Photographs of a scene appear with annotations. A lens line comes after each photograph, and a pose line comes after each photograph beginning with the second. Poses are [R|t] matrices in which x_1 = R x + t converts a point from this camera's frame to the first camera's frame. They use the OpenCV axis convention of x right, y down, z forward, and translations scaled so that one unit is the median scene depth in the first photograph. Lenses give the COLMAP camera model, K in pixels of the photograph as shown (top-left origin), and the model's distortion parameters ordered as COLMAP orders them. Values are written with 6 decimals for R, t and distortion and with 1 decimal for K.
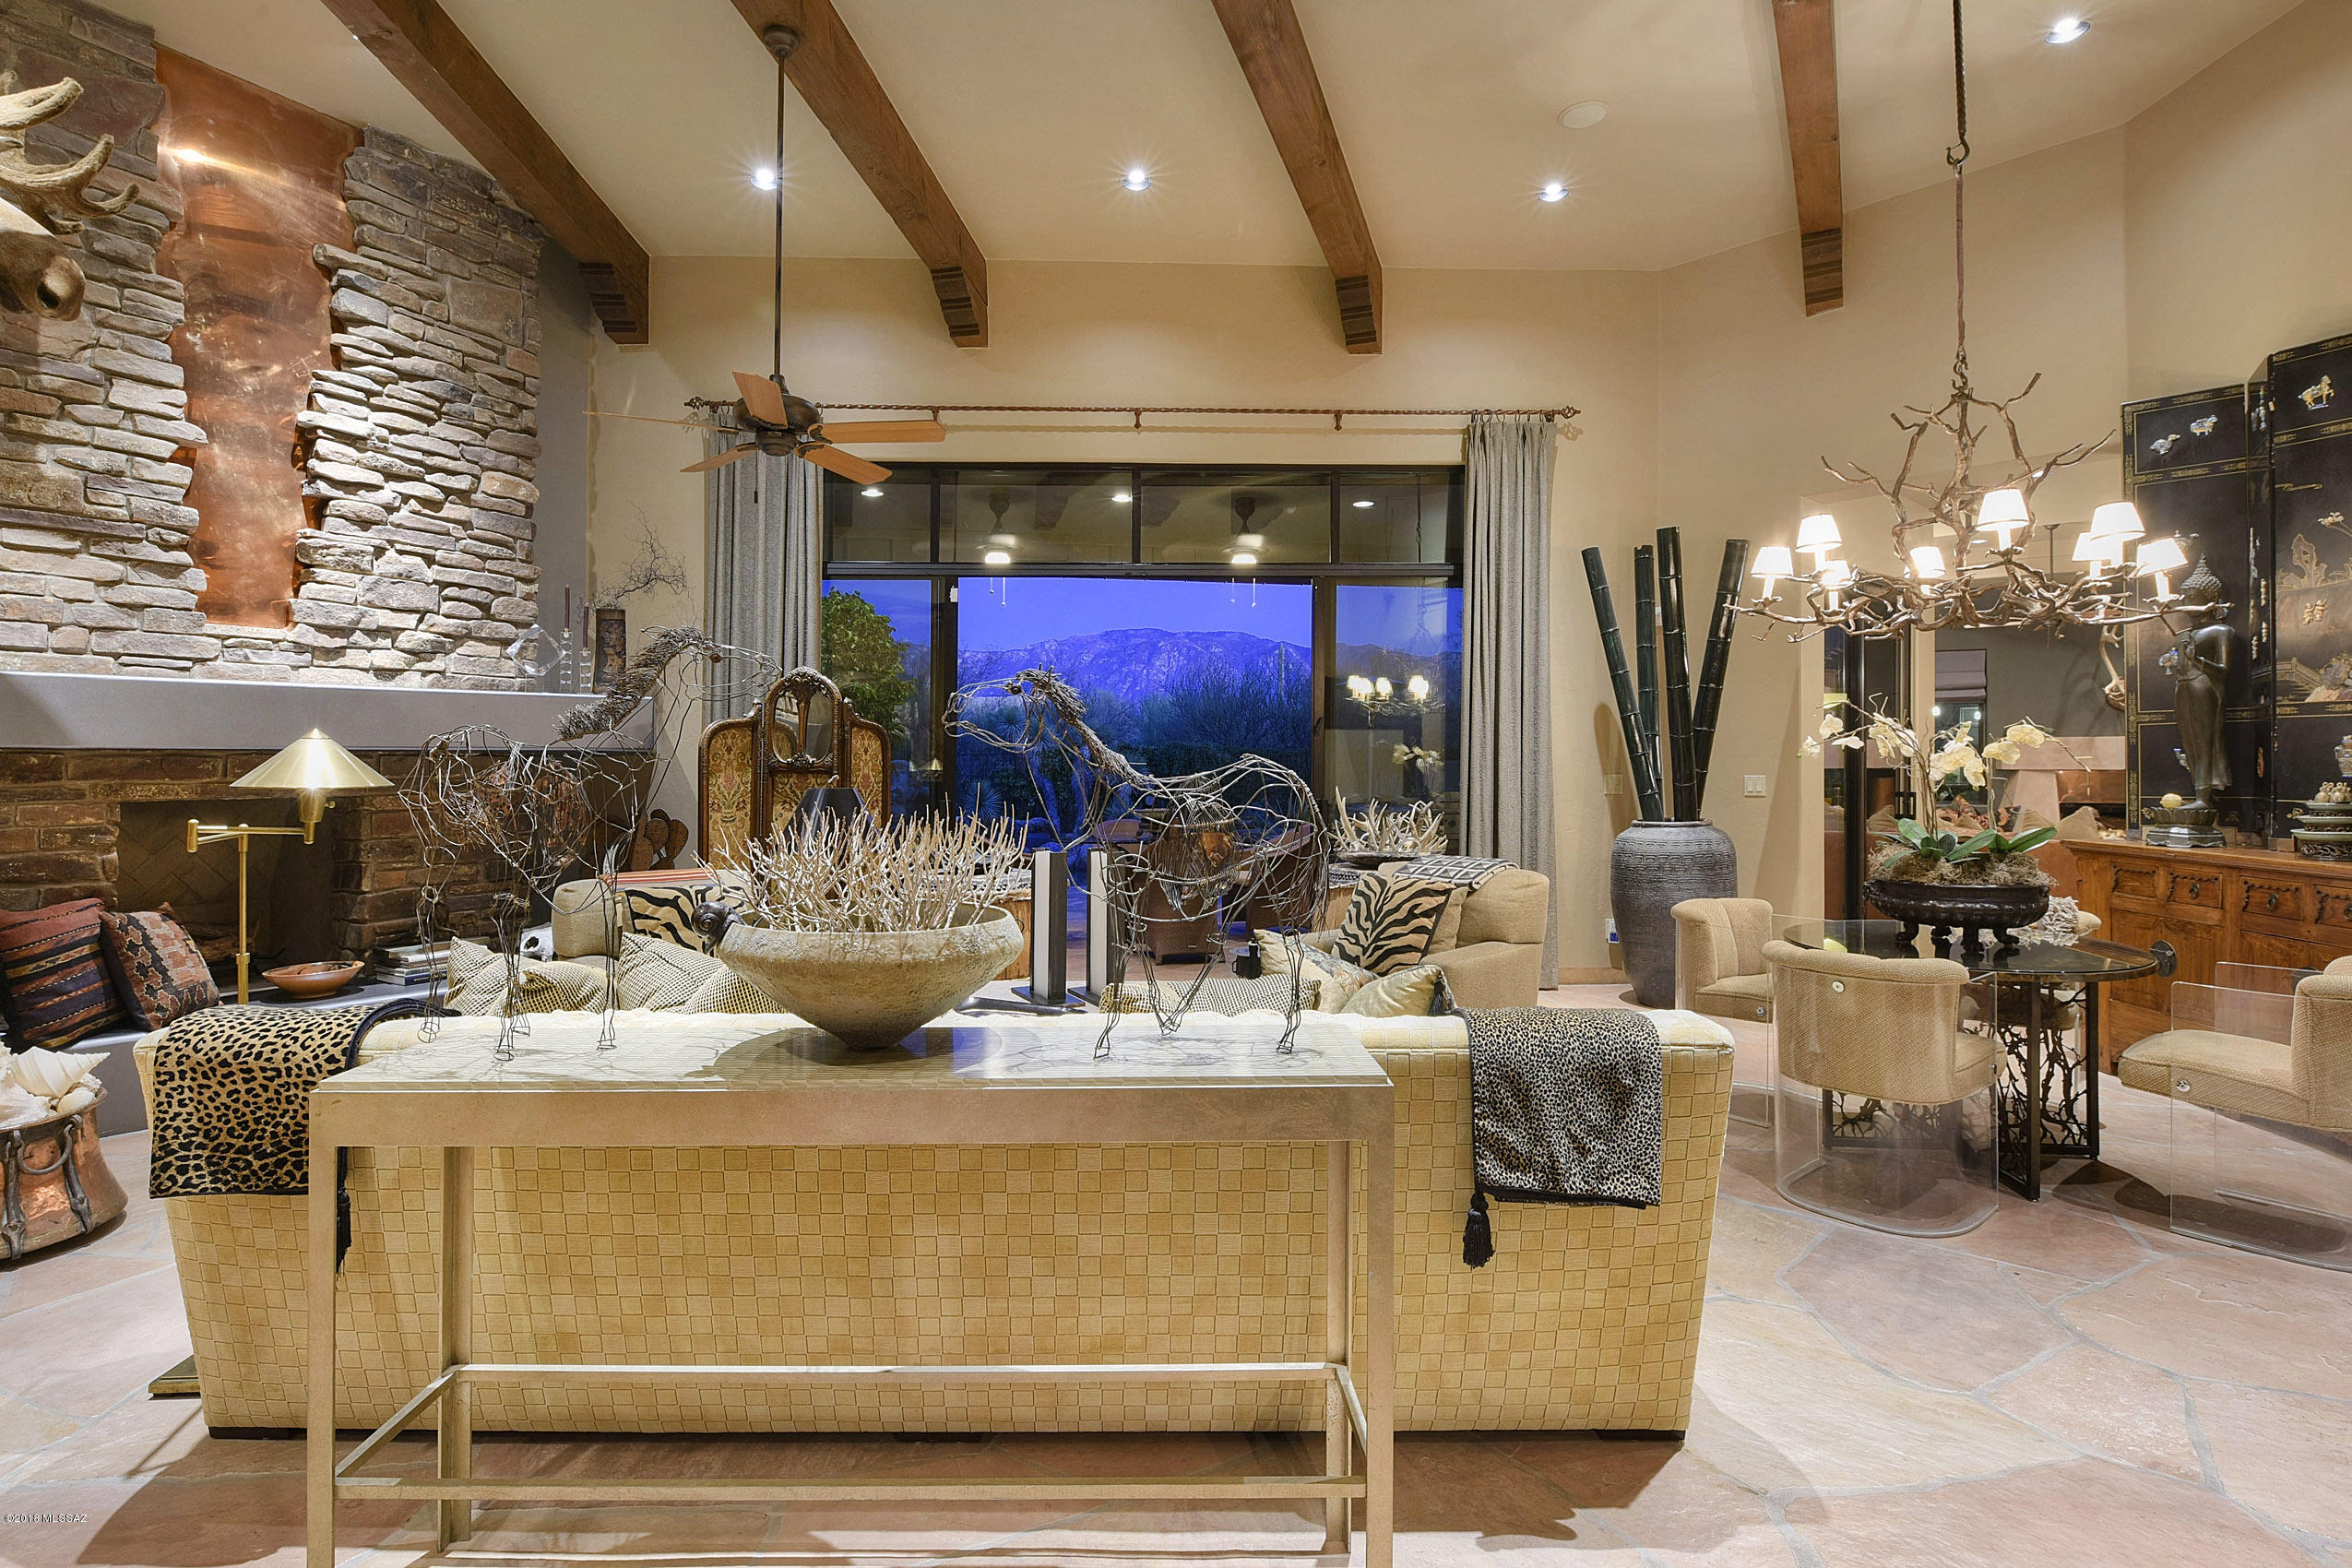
lens RADIAL K [[1108.7, 0, 1169.3], [0, 1108.7, 751.9], [0, 0, 1]] dist [0.002199, -0.009911]
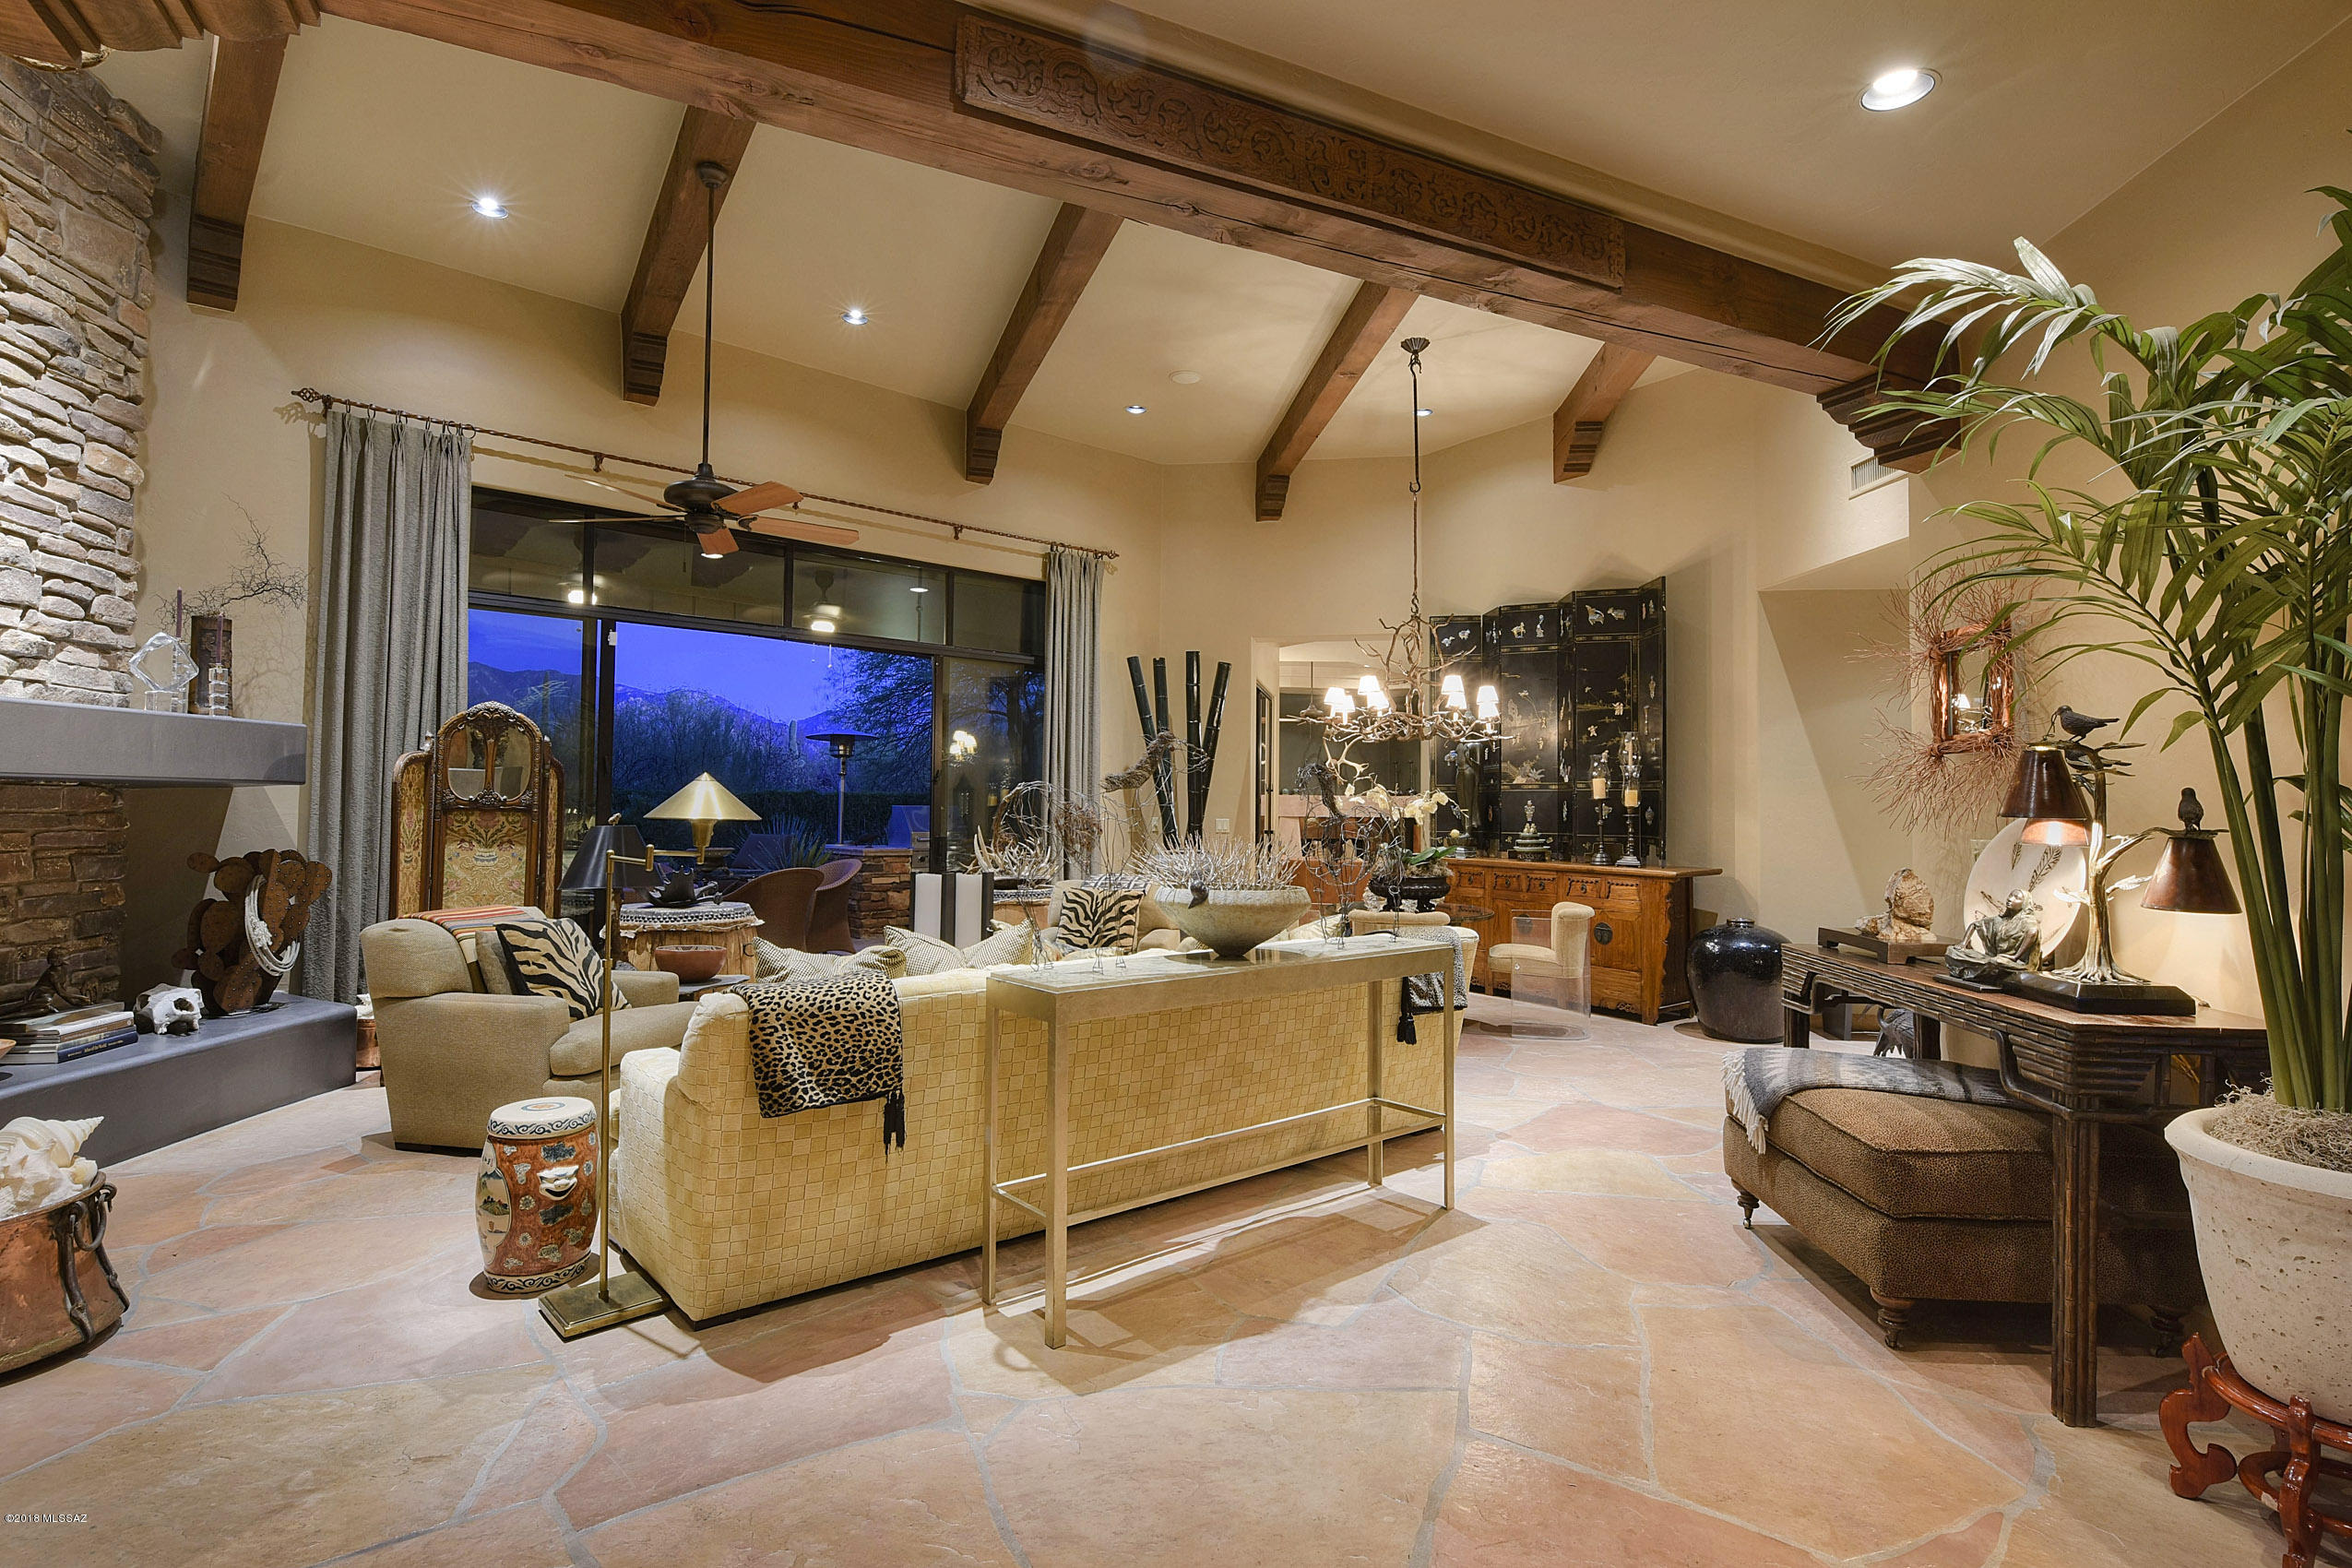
lens RADIAL K [[1073.5, 0, 1176.0], [0, 1073.5, 784.0], [0, 0, 1]] dist [0.000758, -0.009978]
pose [[0.791213, 0.025853, 0.610993, -0.489970], [-0.018042, 0.999658, -0.018934, 0.002730], [-0.611274, 0.003957, 0.791409, -0.131140]]
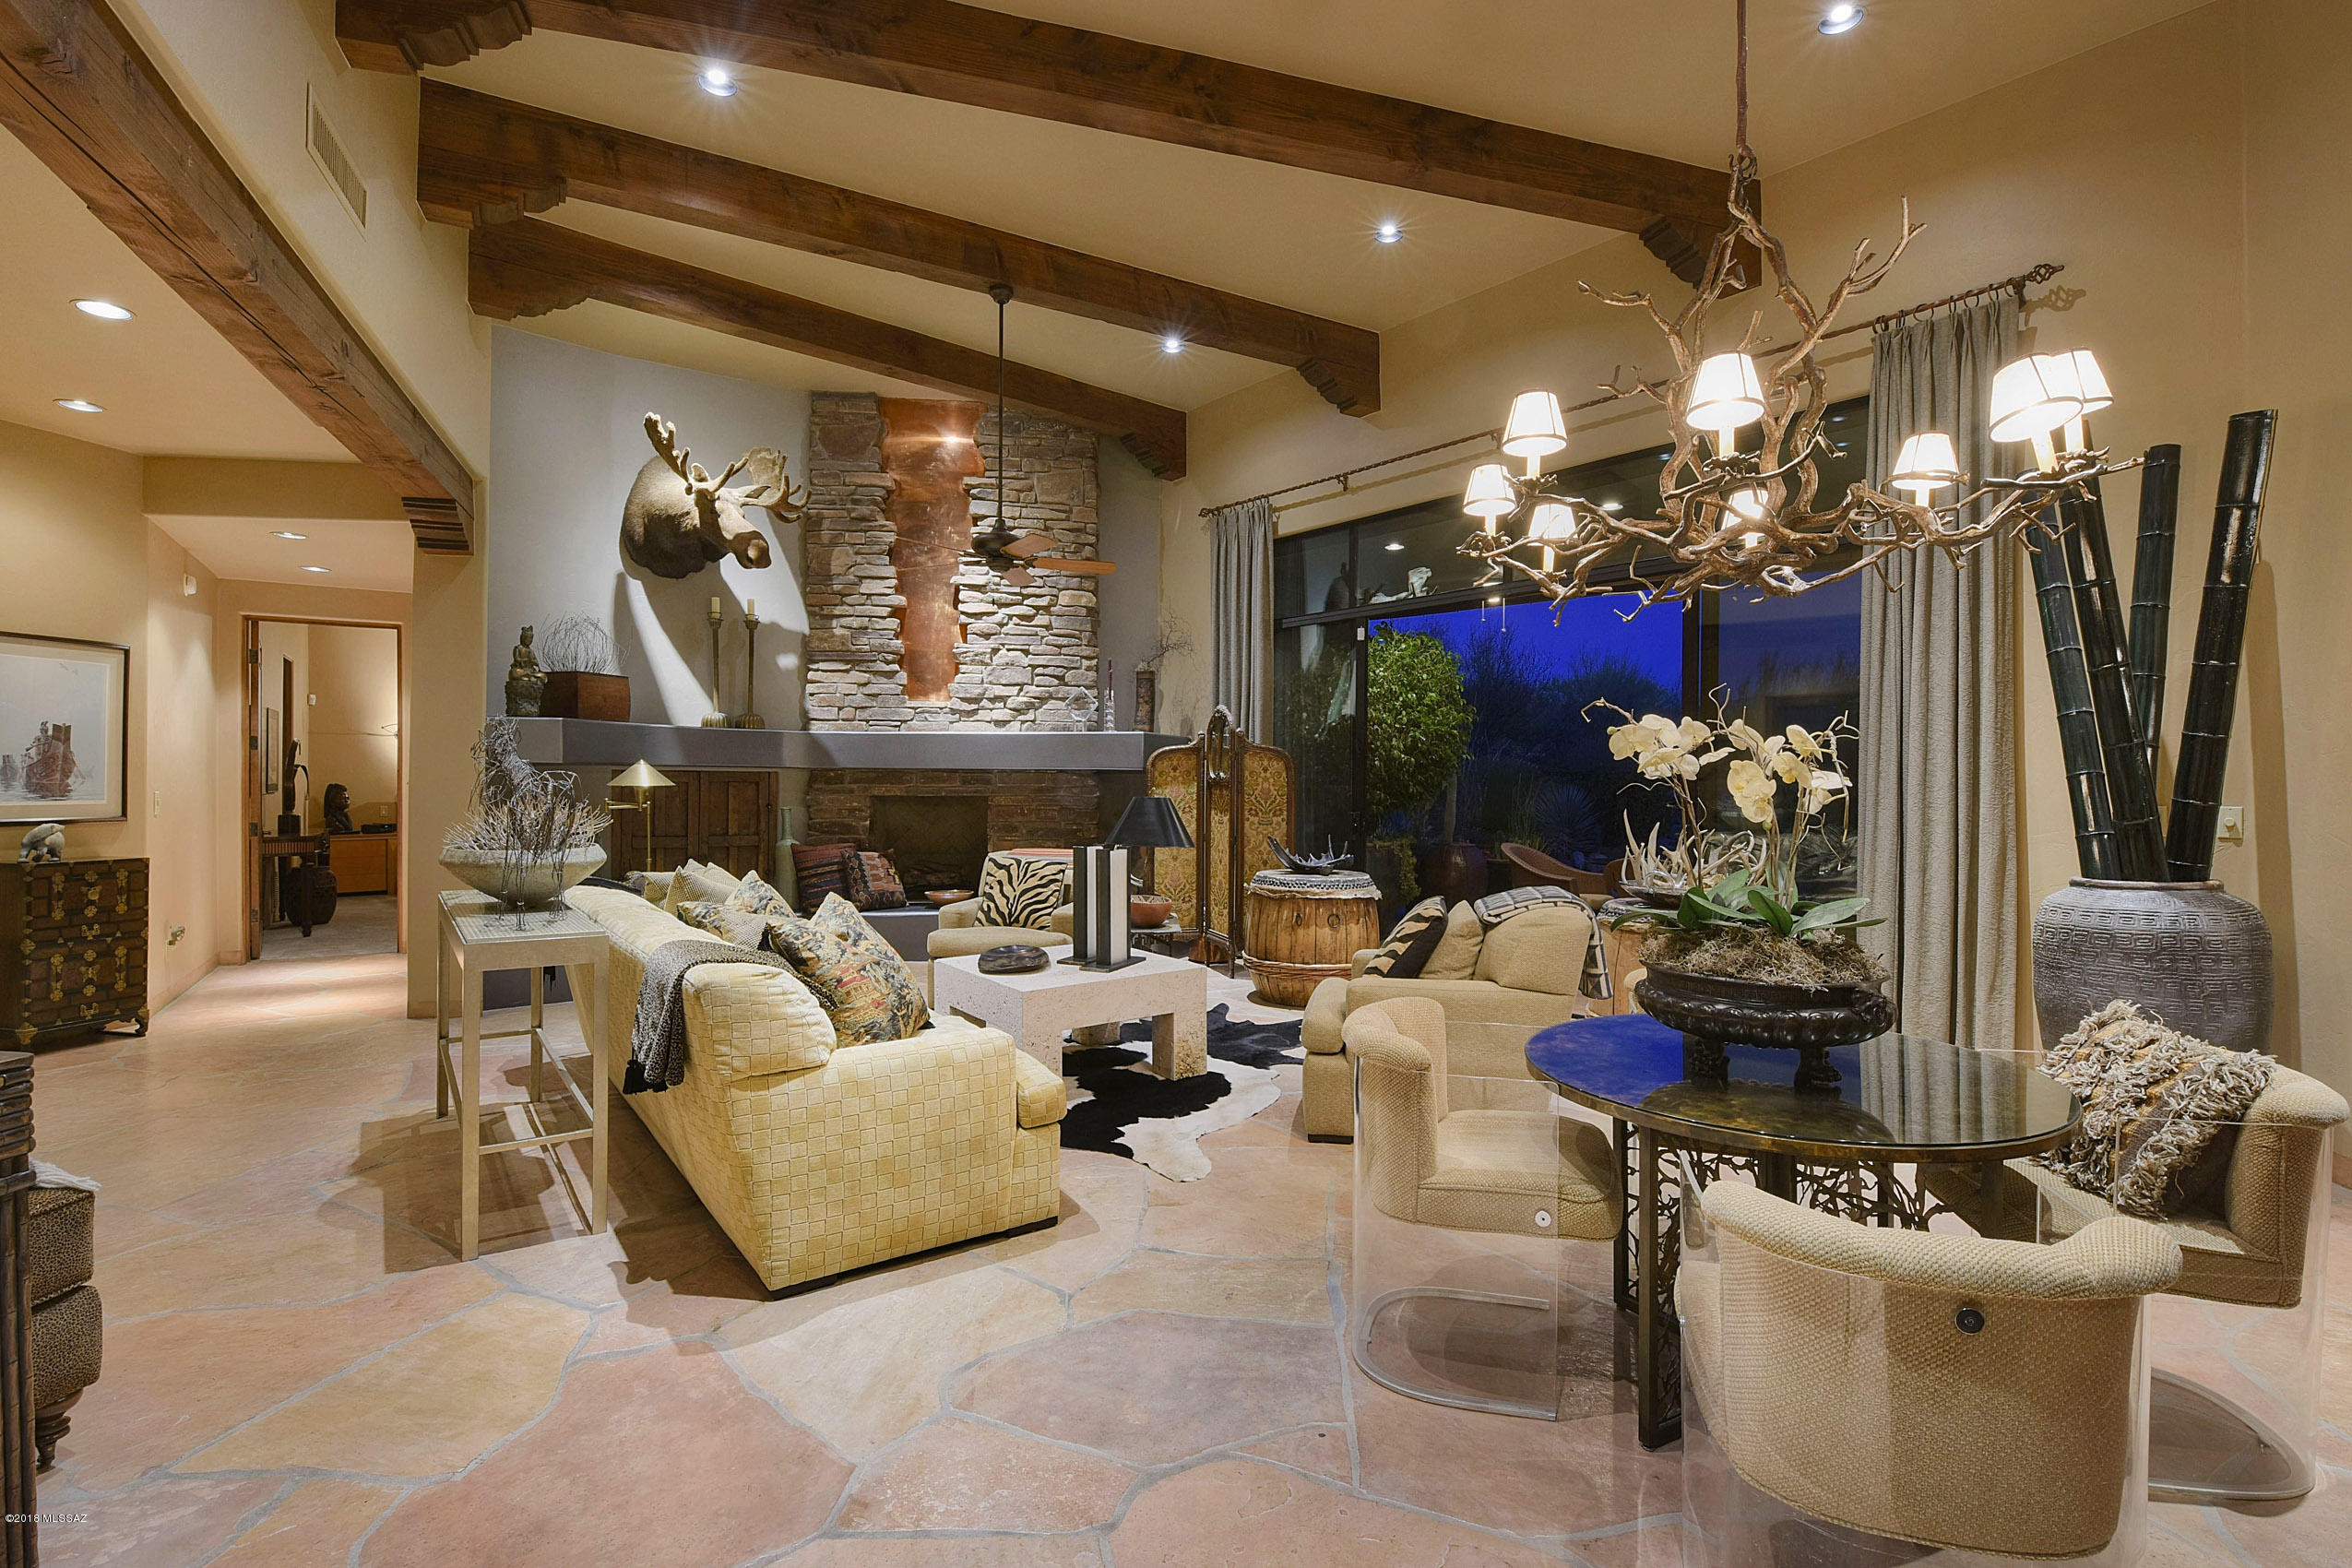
lens RADIAL K [[1017.4, 0, 1176.0], [0, 1017.4, 784.0], [0, 0, 1]] dist [-0.003299, -0.000651]
pose [[0.622517, 0.011109, -0.782527, 0.662168], [-0.001154, 0.999911, 0.013278, 0.000164], [0.782605, -0.007363, 0.622475, 0.247872]]
